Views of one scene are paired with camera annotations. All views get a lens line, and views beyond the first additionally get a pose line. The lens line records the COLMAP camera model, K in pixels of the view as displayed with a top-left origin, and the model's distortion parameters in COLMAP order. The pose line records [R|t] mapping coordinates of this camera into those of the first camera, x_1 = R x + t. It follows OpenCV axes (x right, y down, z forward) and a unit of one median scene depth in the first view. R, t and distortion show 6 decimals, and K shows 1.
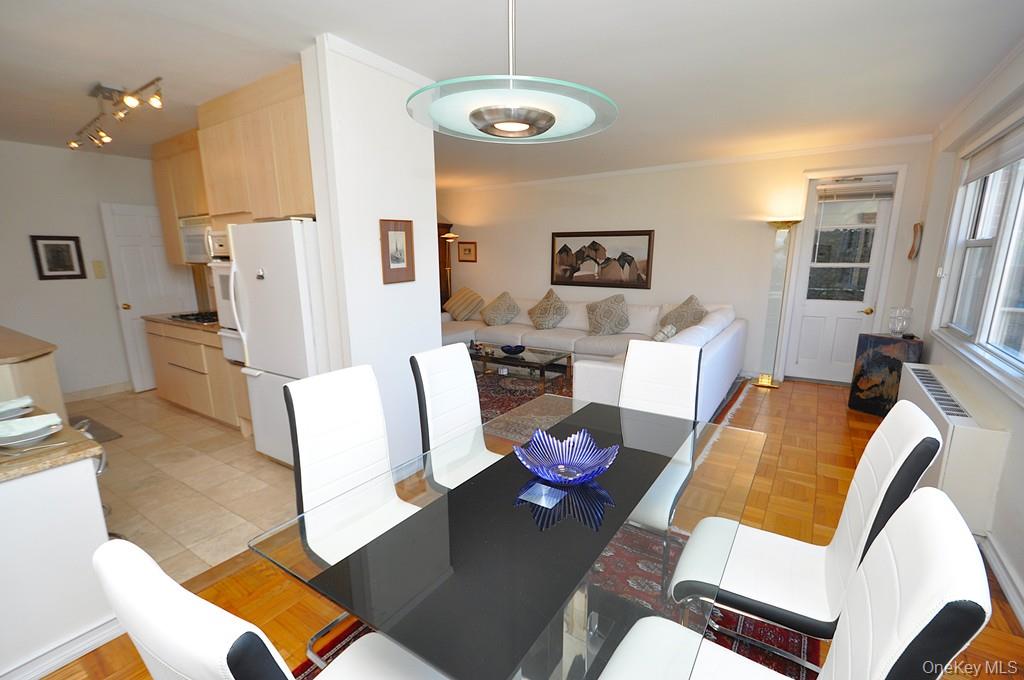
lens RADIAL K [[452.2, 0, 499.2], [0, 452.2, 350.3], [0, 0, 1]] dist [0.008364, -0.005268]
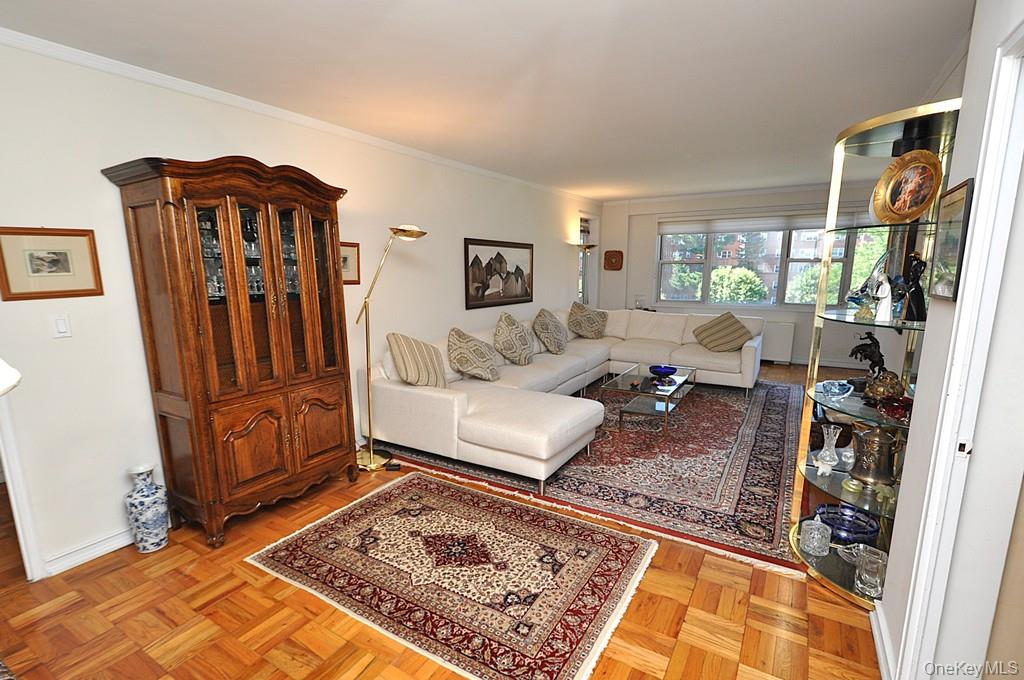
lens RADIAL K [[477.6, 0, 514.3], [0, 477.6, 350.4], [0, 0, 1]] dist [0.009948, 0.000428]
pose [[-0.054188, -0.168749, 0.984168, -0.770606], [0.212787, 0.961026, 0.176497, -0.237154], [-0.975595, 0.218982, -0.016168, 1.123847]]
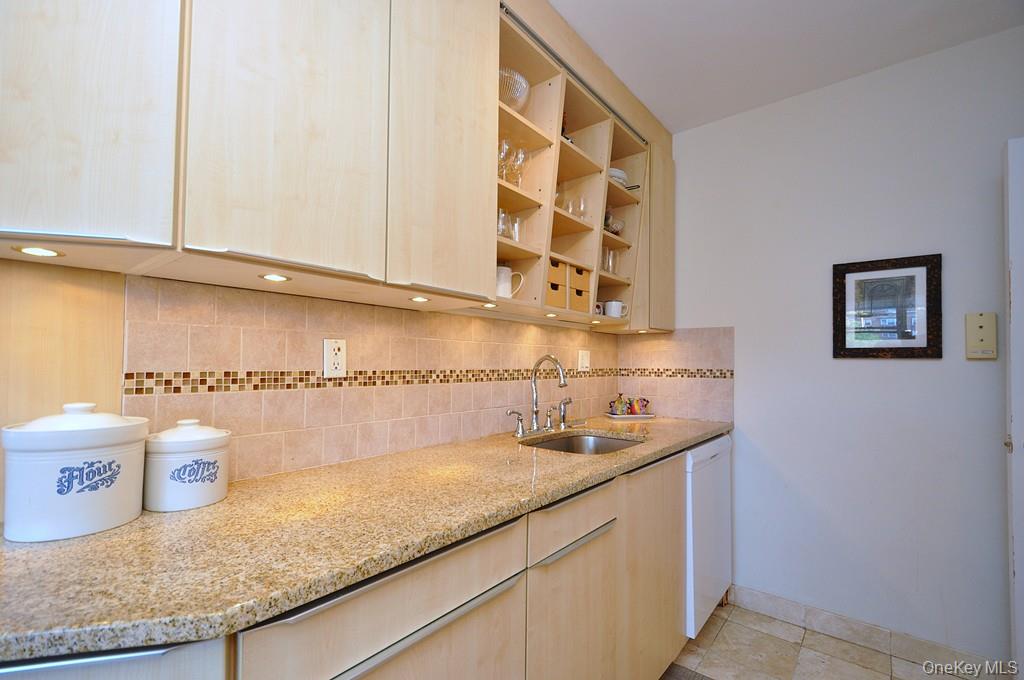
lens RADIAL K [[452.2, 0, 510.1], [0, 452.2, 345.6], [0, 0, 1]] dist [0.008364, -0.005268]
pose [[-0.100938, -0.027927, -0.994501, -0.407922], [-0.214498, 0.976708, -0.005656, -0.073310], [0.971495, 0.212747, -0.104577, 0.569395]]
